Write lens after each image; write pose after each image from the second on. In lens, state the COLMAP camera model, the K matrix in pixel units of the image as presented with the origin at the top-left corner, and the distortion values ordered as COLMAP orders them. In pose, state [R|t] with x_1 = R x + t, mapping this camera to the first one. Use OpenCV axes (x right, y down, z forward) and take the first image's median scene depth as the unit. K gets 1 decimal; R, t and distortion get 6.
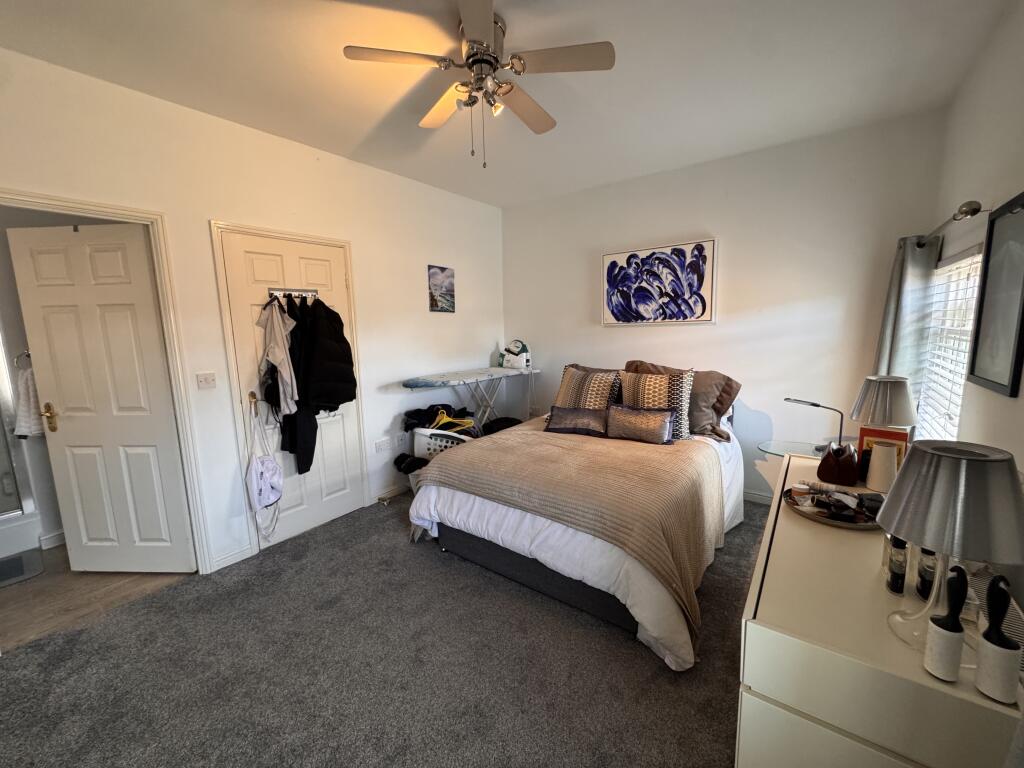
lens RADIAL K [[412.8, 0, 513.1], [0, 412.8, 383.7], [0, 0, 1]] dist [-0.001143, -0.000092]
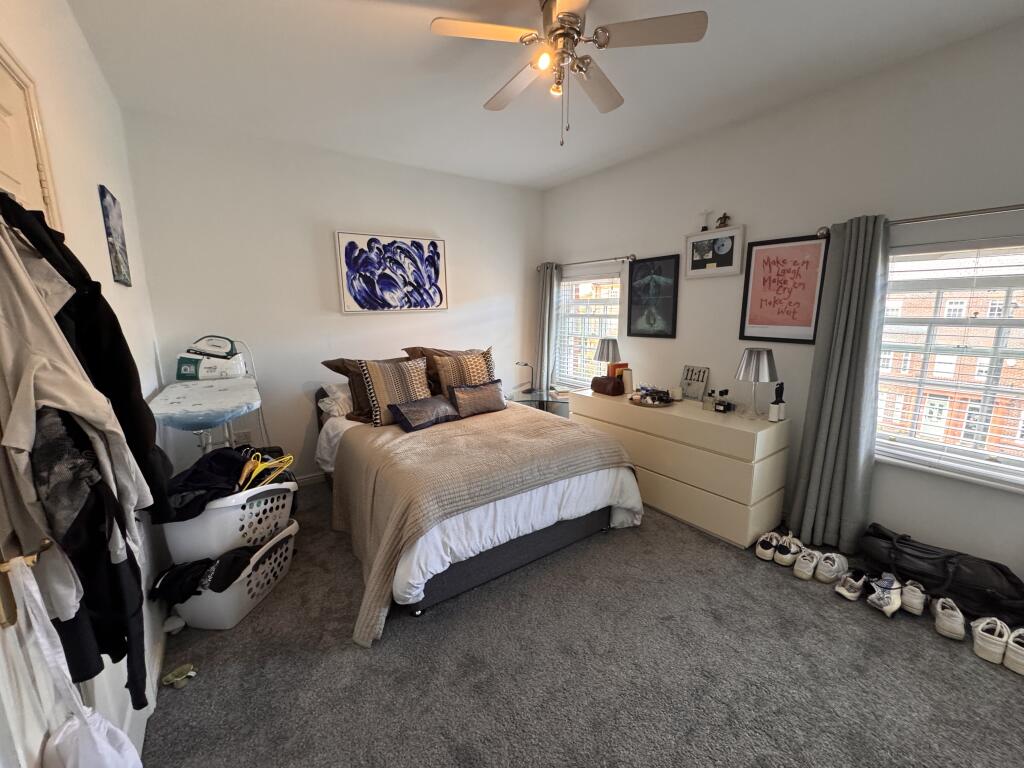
lens RADIAL K [[412.8, 0, 513.0], [0, 412.8, 381.9], [0, 0, 1]] dist [-0.001143, -0.000092]
pose [[0.308532, -0.149199, 0.939440, -0.579120], [0.142944, 0.983679, 0.109279, -0.046470], [-0.940412, 0.100571, 0.324823, 0.435559]]
